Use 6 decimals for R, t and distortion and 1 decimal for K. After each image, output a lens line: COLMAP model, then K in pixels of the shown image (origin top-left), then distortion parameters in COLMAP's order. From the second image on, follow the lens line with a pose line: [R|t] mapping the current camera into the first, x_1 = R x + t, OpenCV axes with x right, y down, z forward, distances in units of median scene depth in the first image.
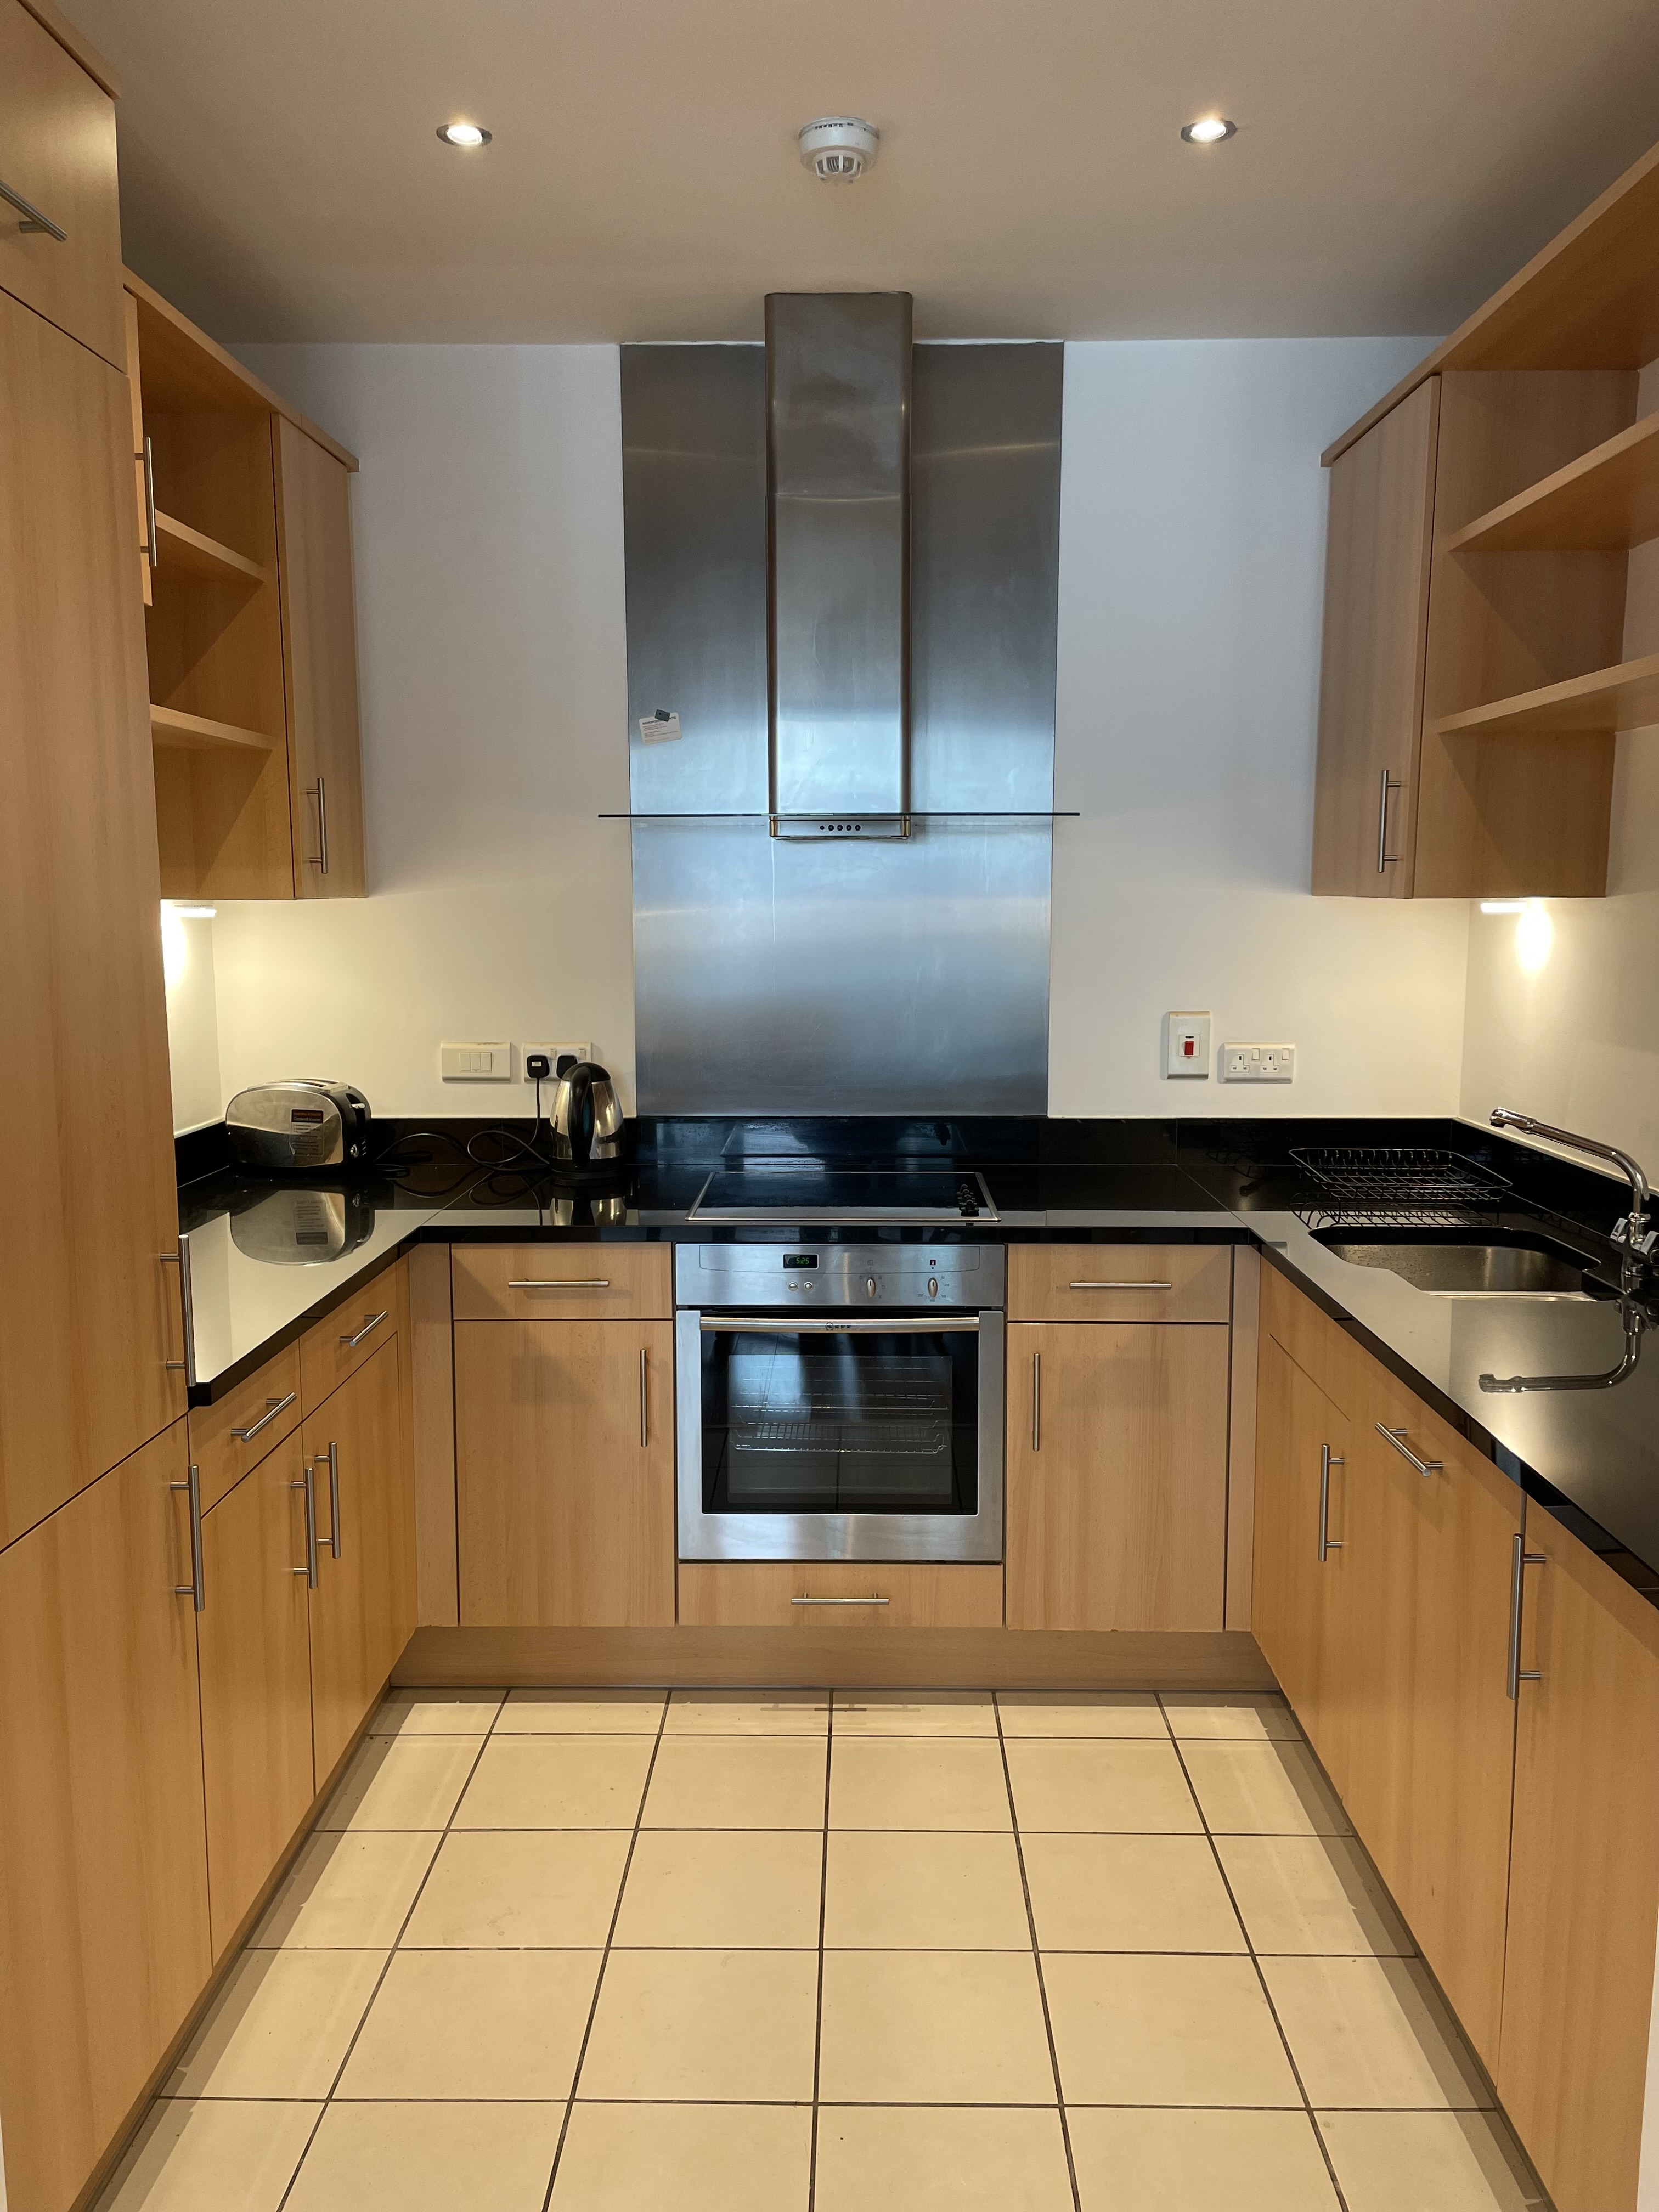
lens RADIAL K [[1668.1, 0, 829.5], [0, 1668.1, 1106.0], [0, 0, 1]] dist [0.098040, -0.127321]
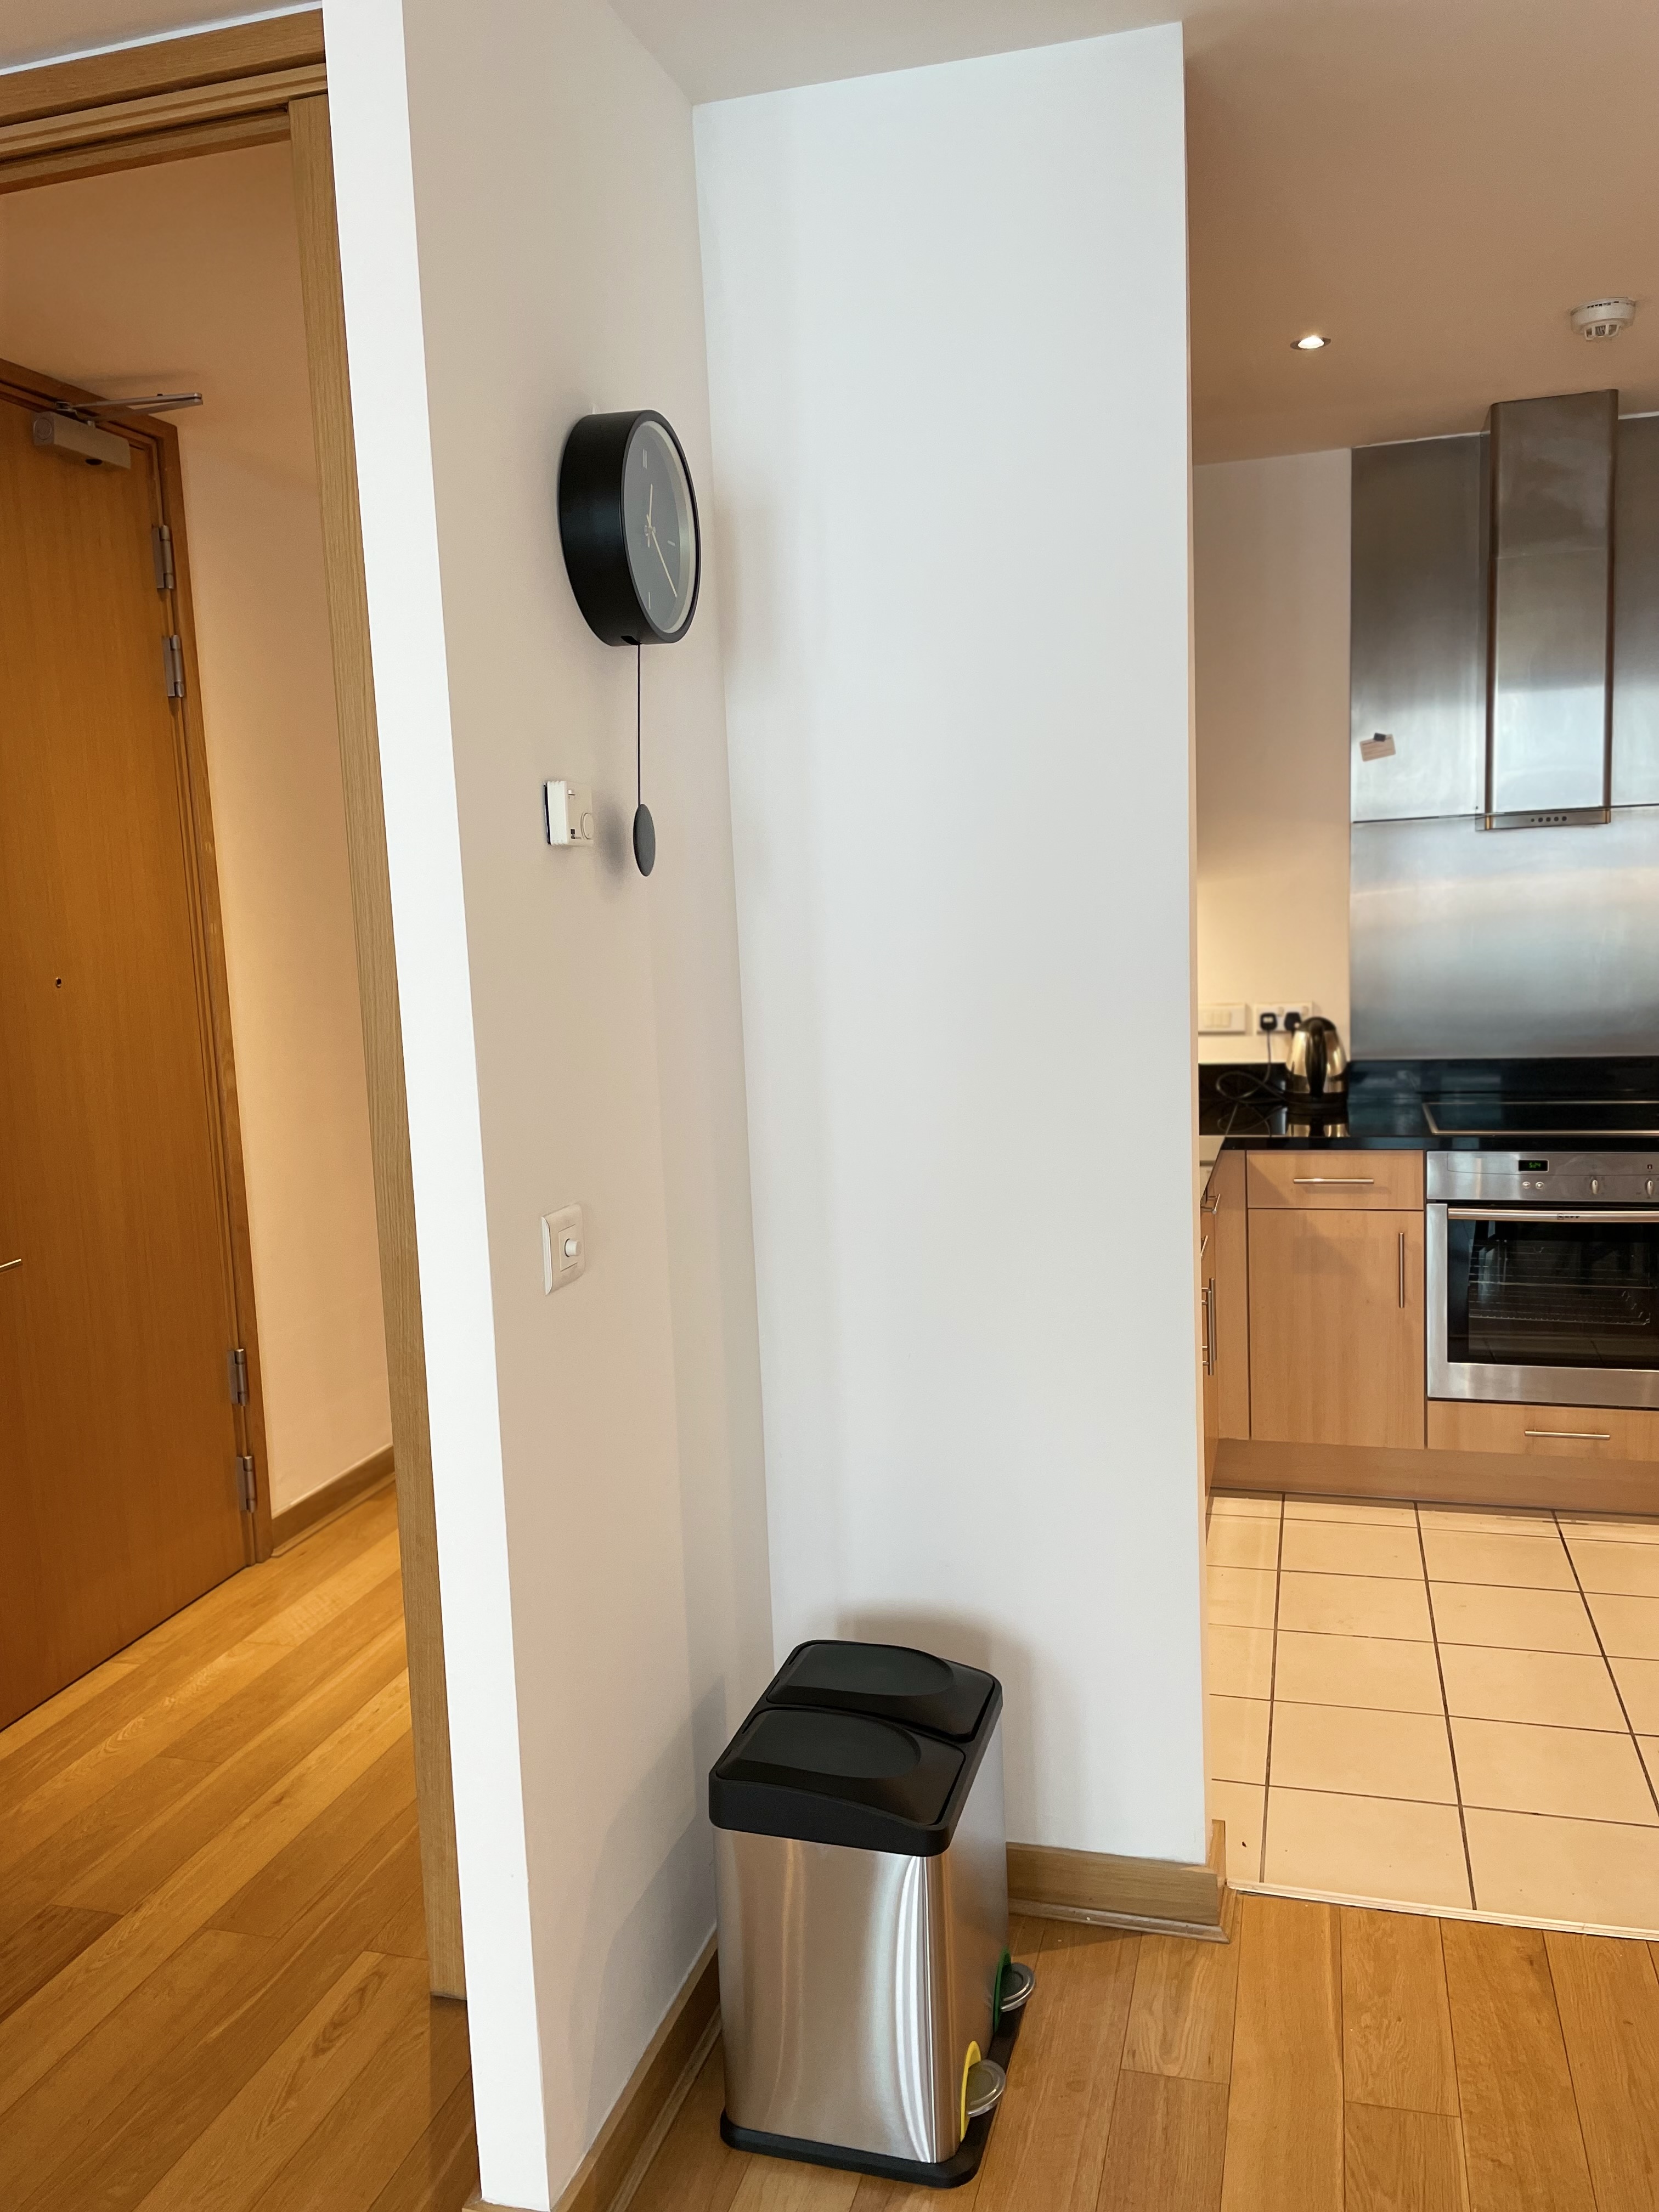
lens RADIAL K [[1674.0, 0, 843.3], [0, 1674.0, 1099.8], [0, 0, 1]] dist [0.102061, -0.124595]
pose [[0.967145, -0.006997, -0.254128, -0.171258], [0.007645, 0.999970, 0.001563, 0.032552], [0.254109, -0.003454, 0.967169, -0.330292]]
